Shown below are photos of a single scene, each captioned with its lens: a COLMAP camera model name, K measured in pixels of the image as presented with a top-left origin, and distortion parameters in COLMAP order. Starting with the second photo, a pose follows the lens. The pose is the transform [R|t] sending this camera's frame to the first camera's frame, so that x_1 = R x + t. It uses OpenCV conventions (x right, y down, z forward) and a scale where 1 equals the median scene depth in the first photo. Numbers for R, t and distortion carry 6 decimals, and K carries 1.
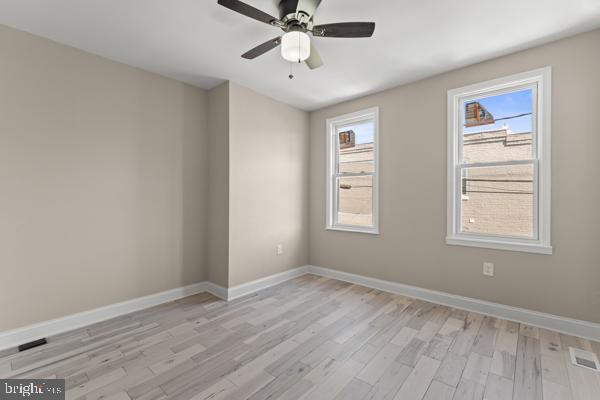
lens RADIAL K [[266.5, 0, 293.5], [0, 266.5, 197.3], [0, 0, 1]] dist [0.000945, 0.000263]
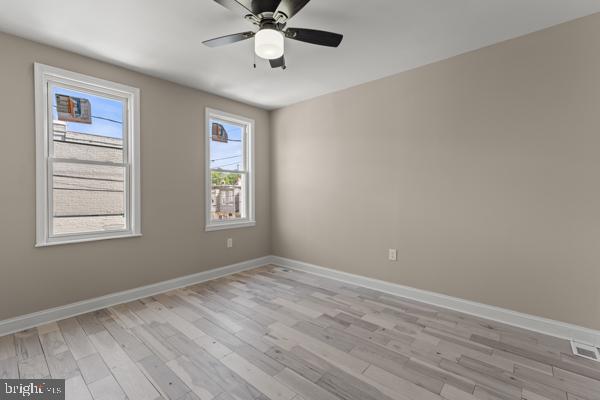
lens RADIAL K [[266.5, 0, 293.5], [0, 266.5, 197.3], [0, 0, 1]] dist [0.000945, 0.000263]
pose [[0.005180, -0.008036, 0.999954, -0.654914], [0.004091, 0.999960, 0.008015, 0.009095], [-0.999978, 0.004049, 0.005213, 0.581971]]
